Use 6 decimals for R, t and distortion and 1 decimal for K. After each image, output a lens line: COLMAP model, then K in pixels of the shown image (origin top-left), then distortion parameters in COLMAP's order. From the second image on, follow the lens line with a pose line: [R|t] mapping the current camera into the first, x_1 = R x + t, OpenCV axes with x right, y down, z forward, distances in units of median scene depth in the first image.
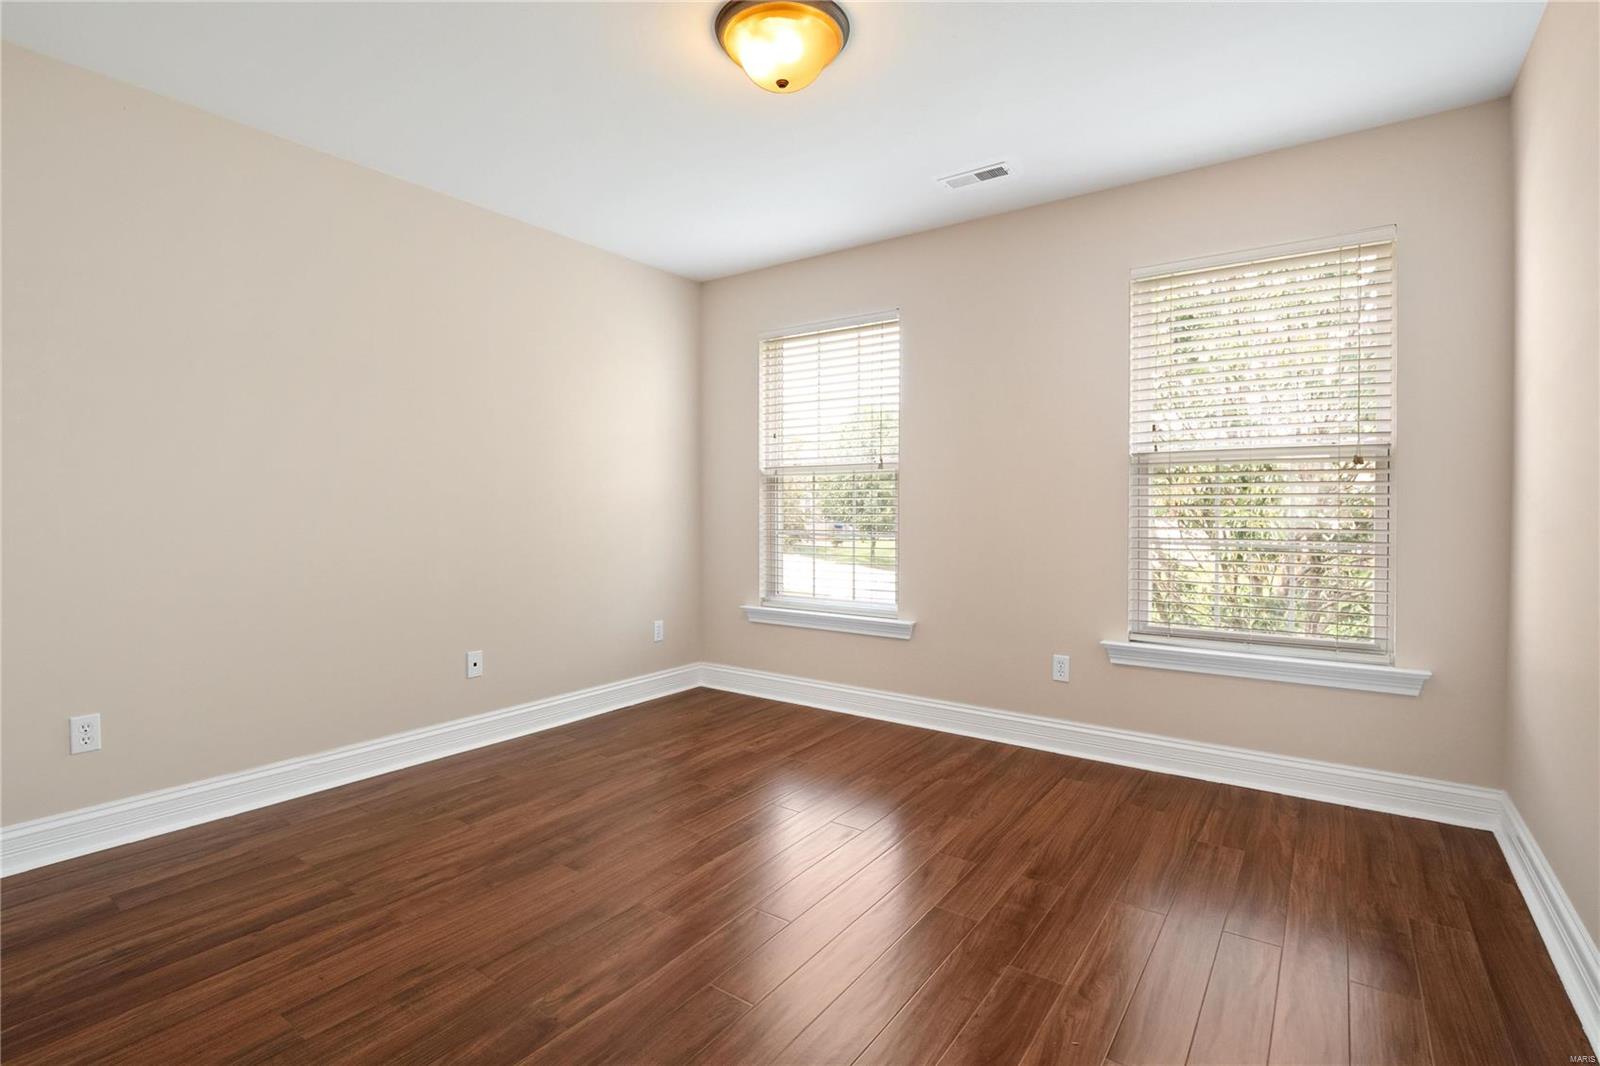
lens RADIAL K [[756.1, 0, 792.5], [0, 756.1, 523.8], [0, 0, 1]] dist [-0.014889, 0.000019]
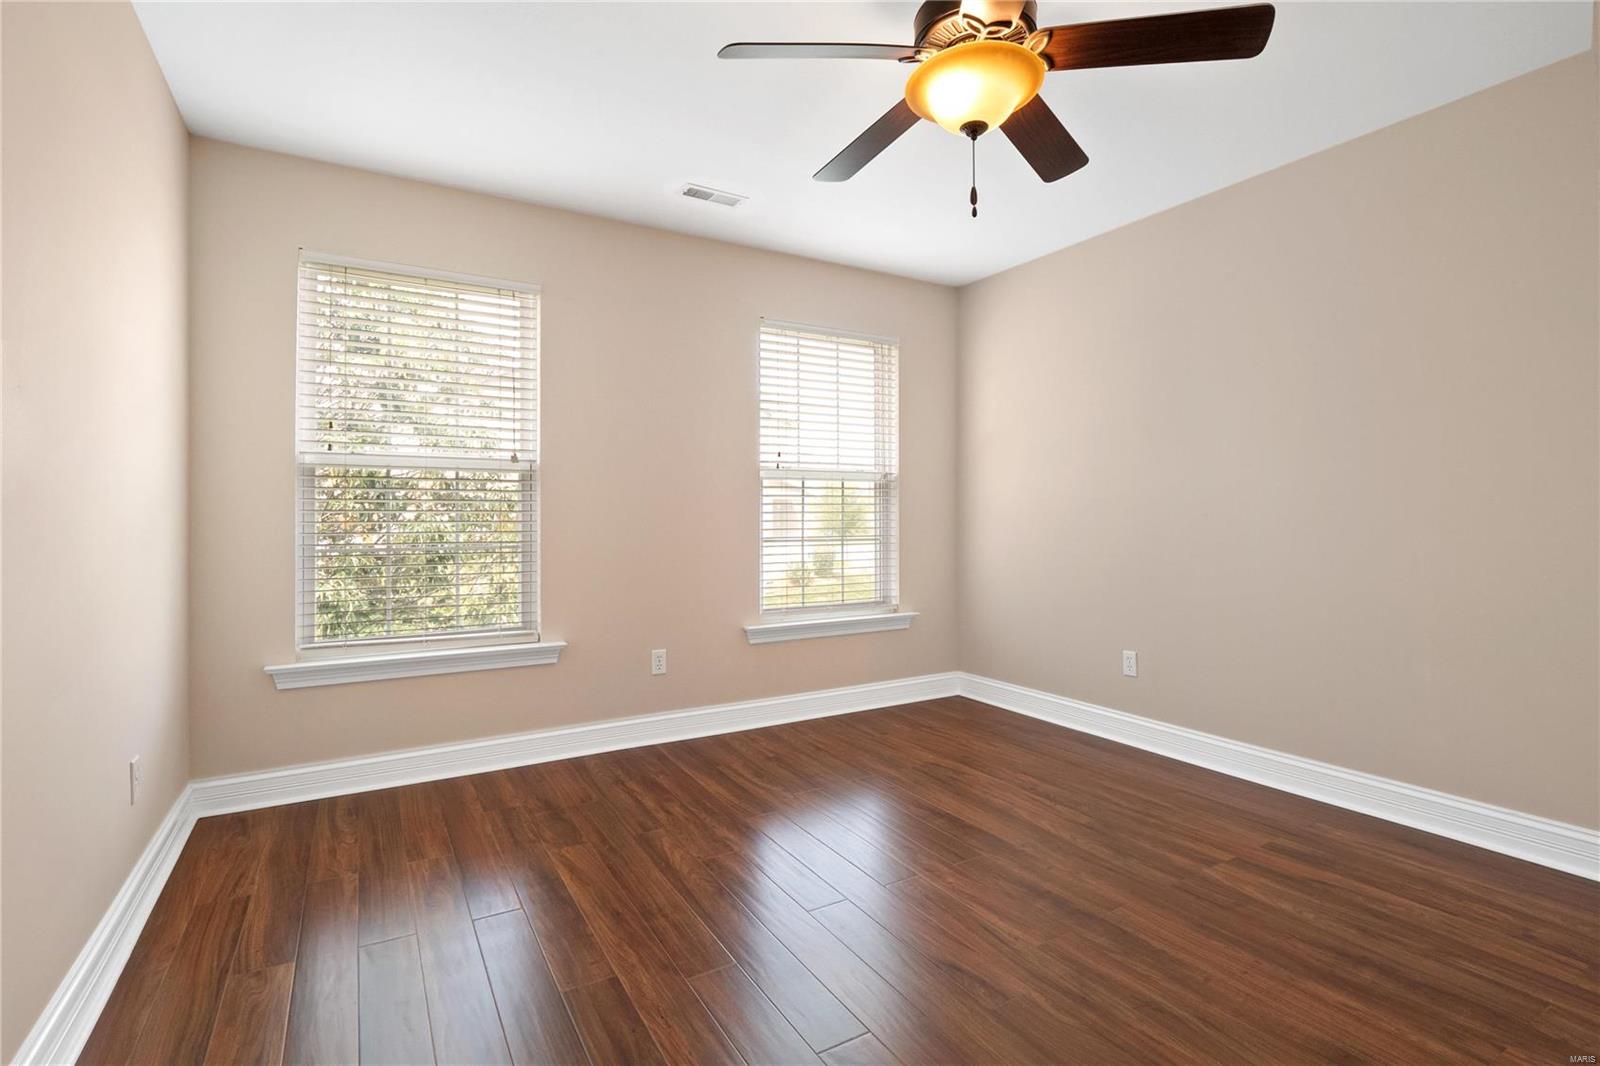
lens RADIAL K [[756.1, 0, 804.2], [0, 756.1, 526.7], [0, 0, 1]] dist [-0.014889, 0.000019]
pose [[0.406643, -0.016446, 0.913439, -0.149904], [0.019259, 0.999770, 0.009427, -0.002162], [-0.913384, 0.013758, 0.406866, 0.104061]]
